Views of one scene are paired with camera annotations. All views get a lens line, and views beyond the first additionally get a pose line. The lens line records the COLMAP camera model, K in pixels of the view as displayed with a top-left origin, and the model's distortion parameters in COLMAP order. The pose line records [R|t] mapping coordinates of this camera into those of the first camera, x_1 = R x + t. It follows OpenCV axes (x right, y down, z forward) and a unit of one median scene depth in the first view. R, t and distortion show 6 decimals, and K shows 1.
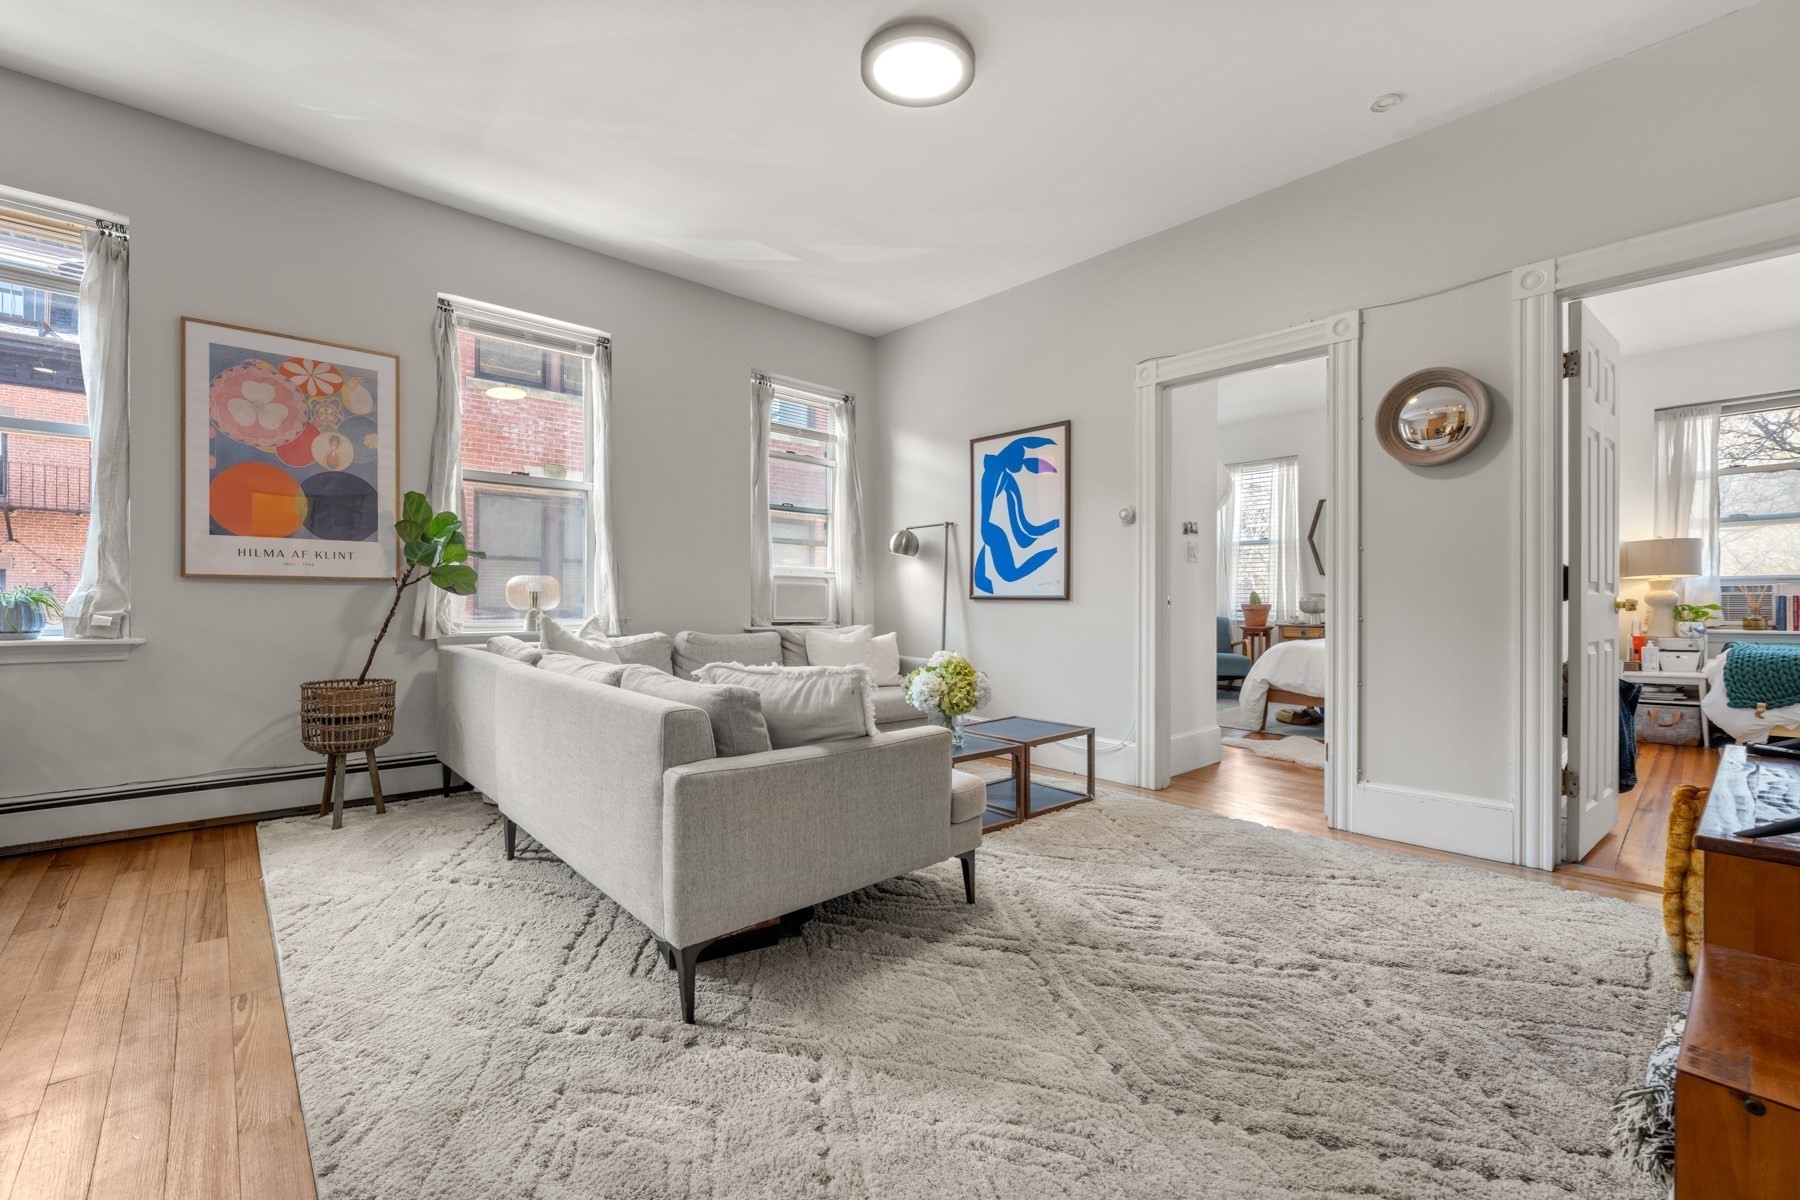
lens RADIAL K [[753.7, 0, 901.8], [0, 753.7, 603.0], [0, 0, 1]] dist [-0.001958, 0.000690]
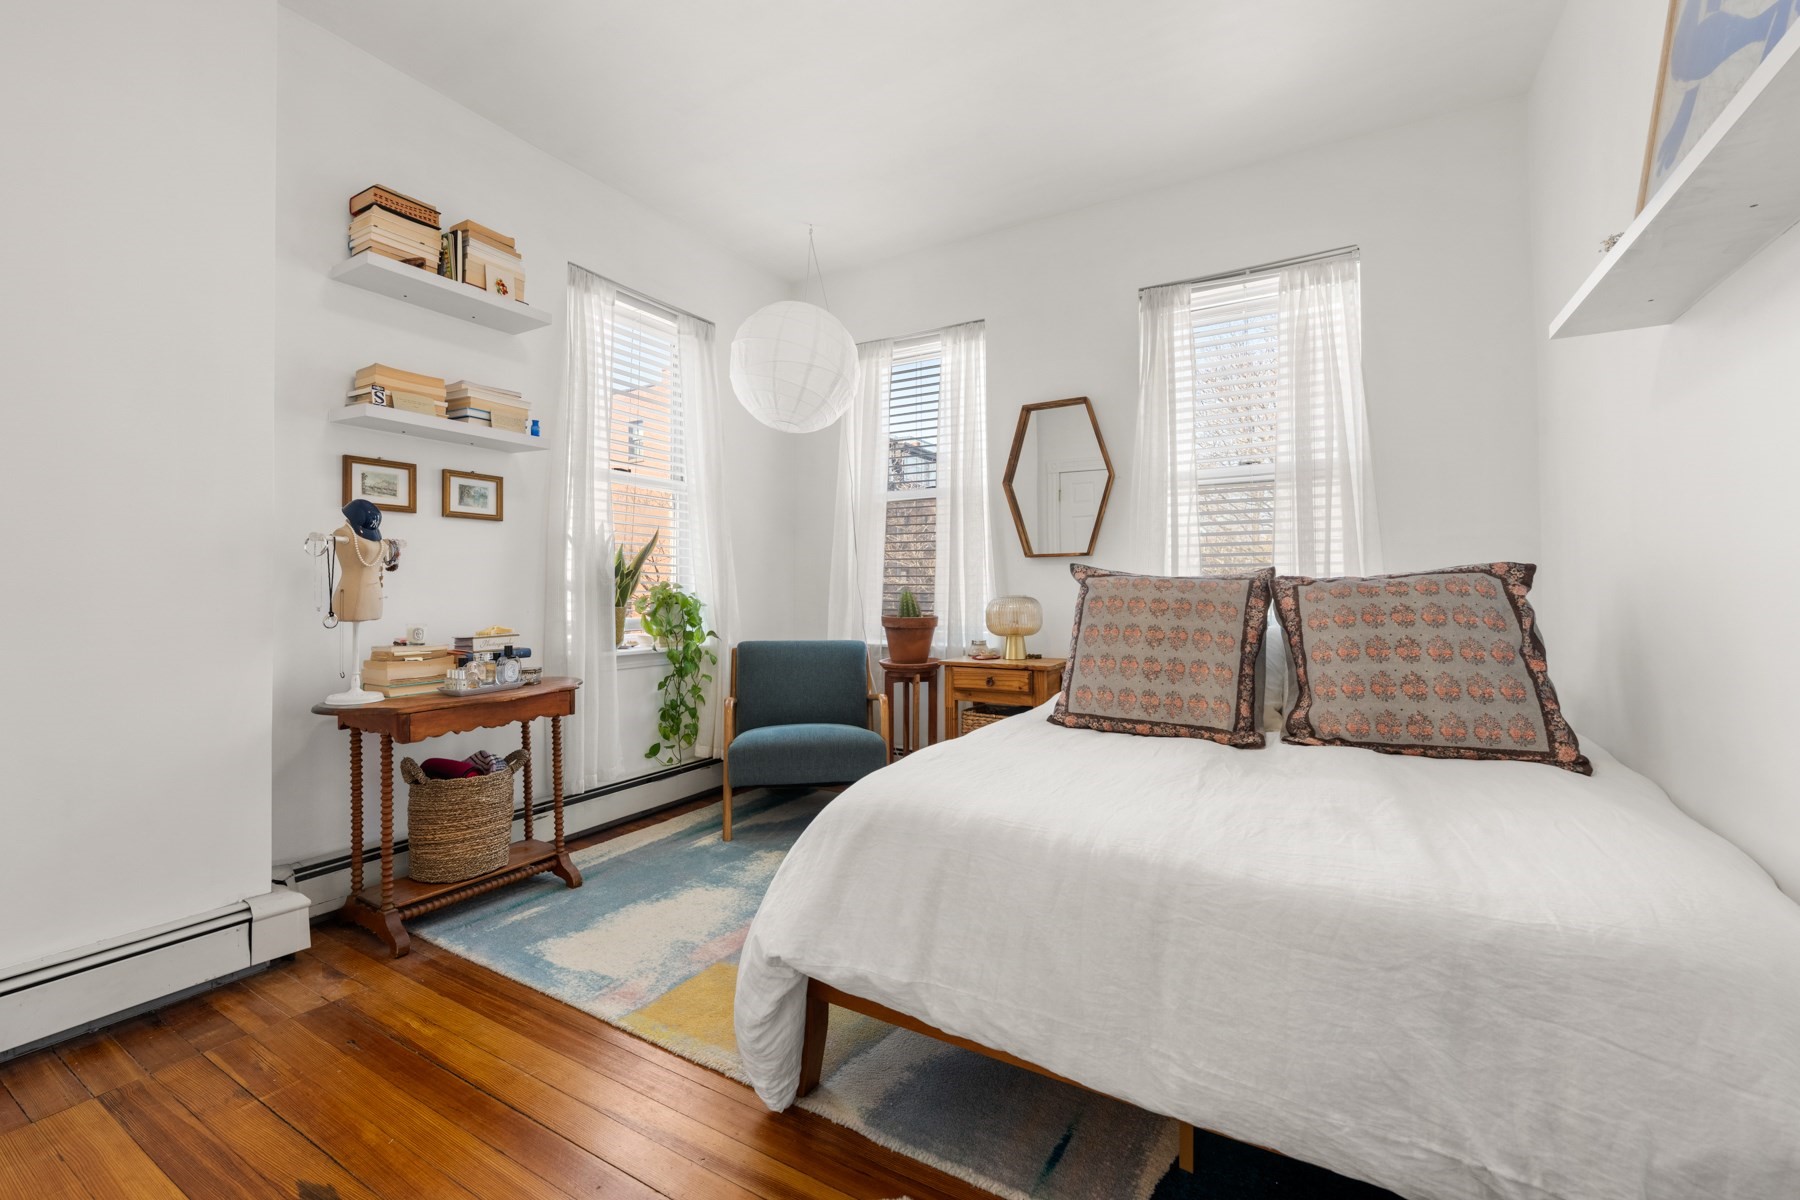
lens RADIAL K [[759.7, 0, 903.2], [0, 759.7, 597.7], [0, 0, 1]] dist [-0.001371, 0.000125]
pose [[0.952938, -0.005128, 0.303122, 0.621544], [0.002866, 0.999965, 0.007906, -0.028353], [-0.303152, -0.006665, 0.952919, 1.043606]]
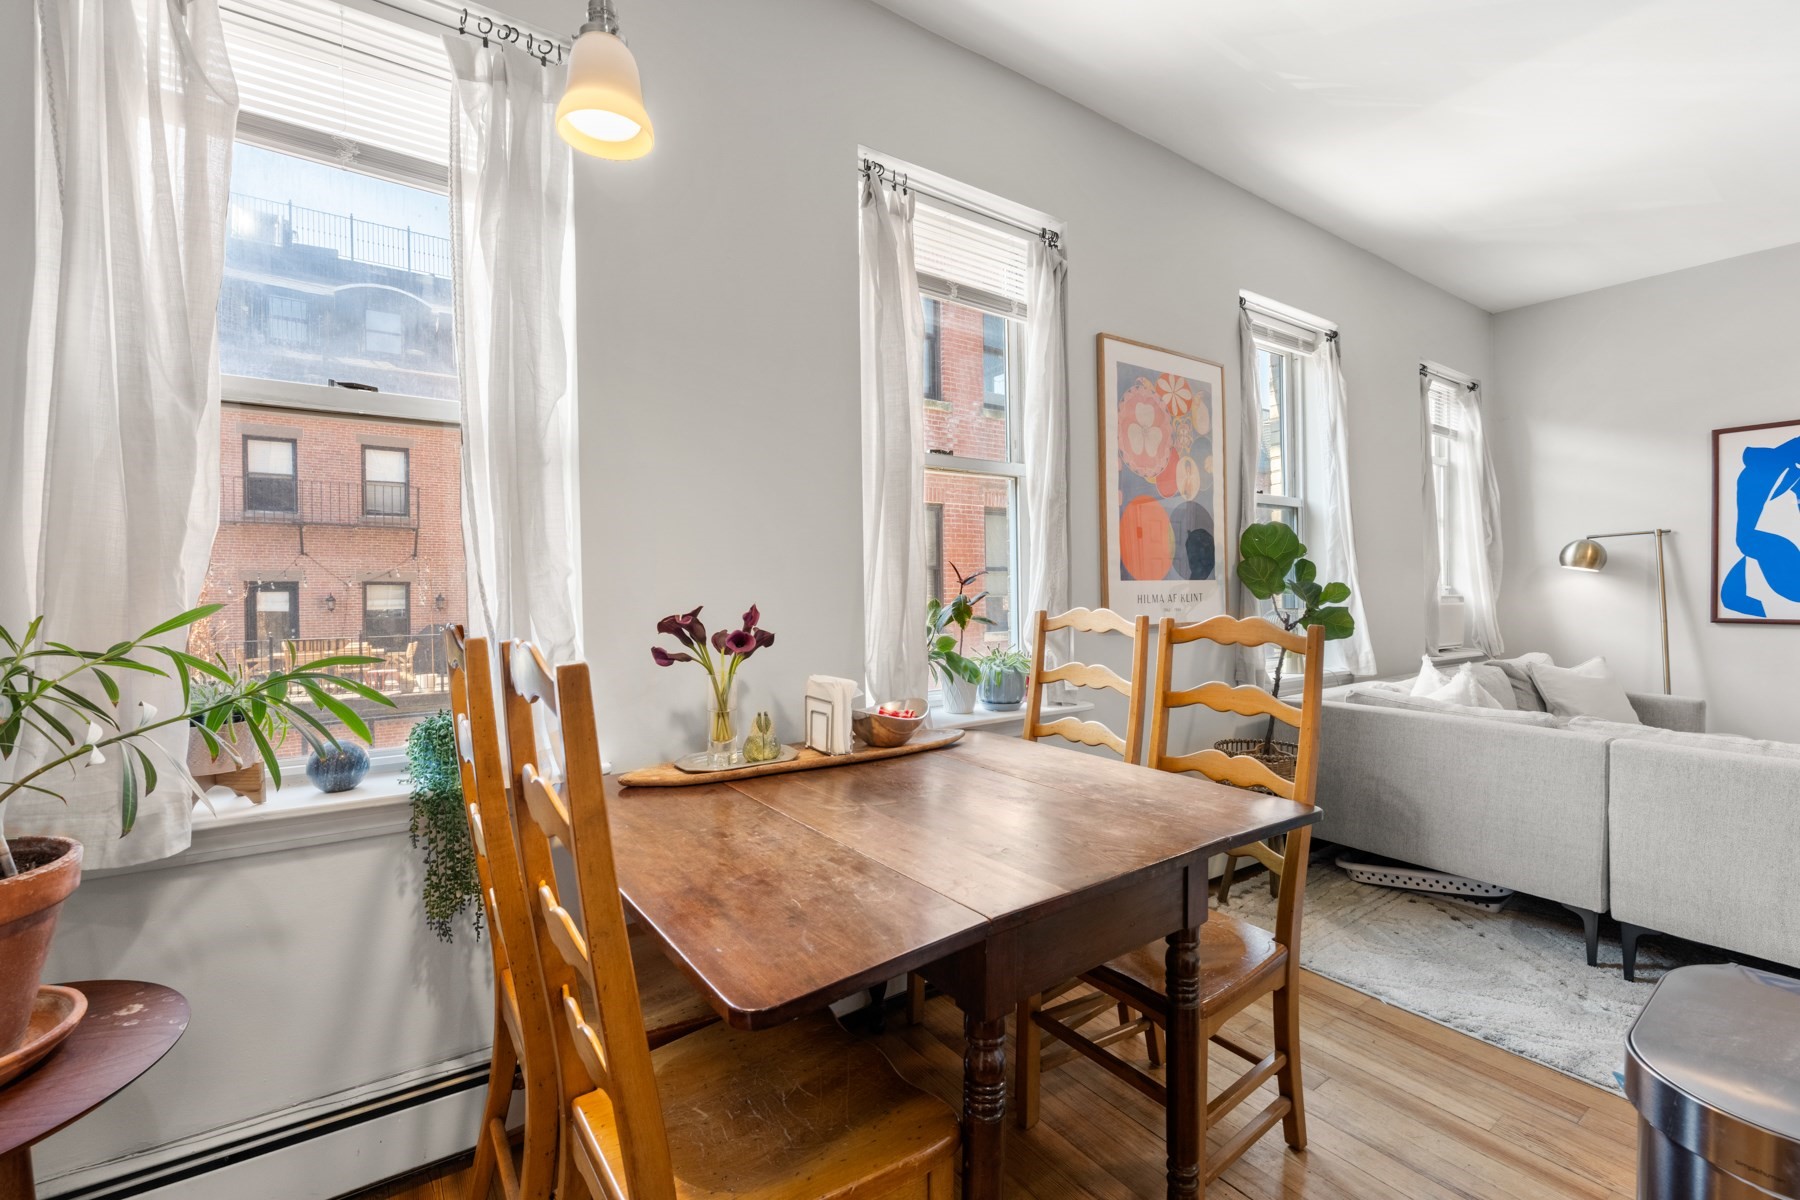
lens RADIAL K [[777.8, 0, 906.4], [0, 777.8, 598.8], [0, 0, 1]] dist [-0.002601, -0.000203]
pose [[0.992401, -0.014952, -0.122133, -0.844611], [0.016087, 0.999836, 0.008314, -0.064687], [0.121989, -0.010216, 0.992479, 0.054783]]
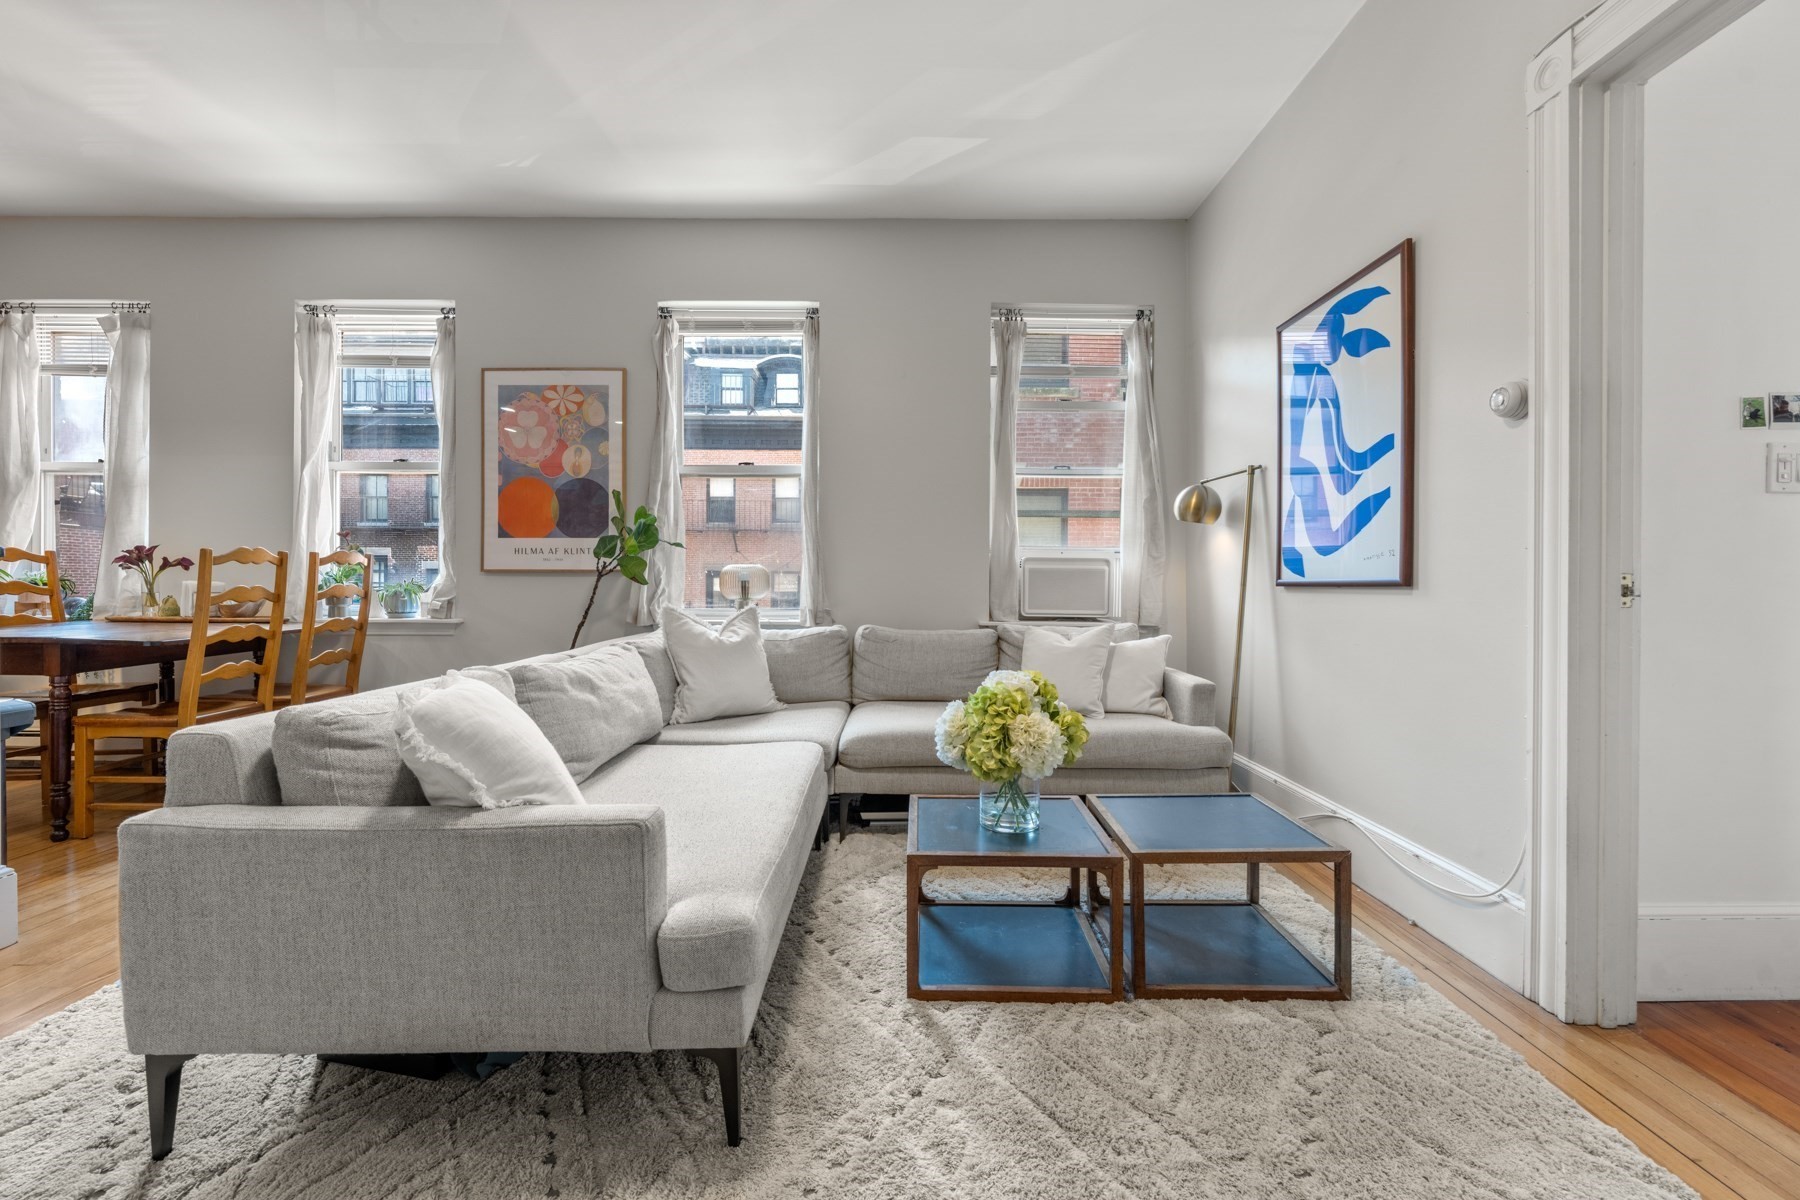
lens RADIAL K [[744.3, 0, 903.4], [0, 744.3, 596.2], [0, 0, 1]] dist [-0.000751, 0.000778]
pose [[0.741796, 0.003806, -0.670615, 0.334958], [-0.001131, 0.999990, 0.004424, 0.000600], [0.670625, -0.002523, 0.741793, 0.423568]]
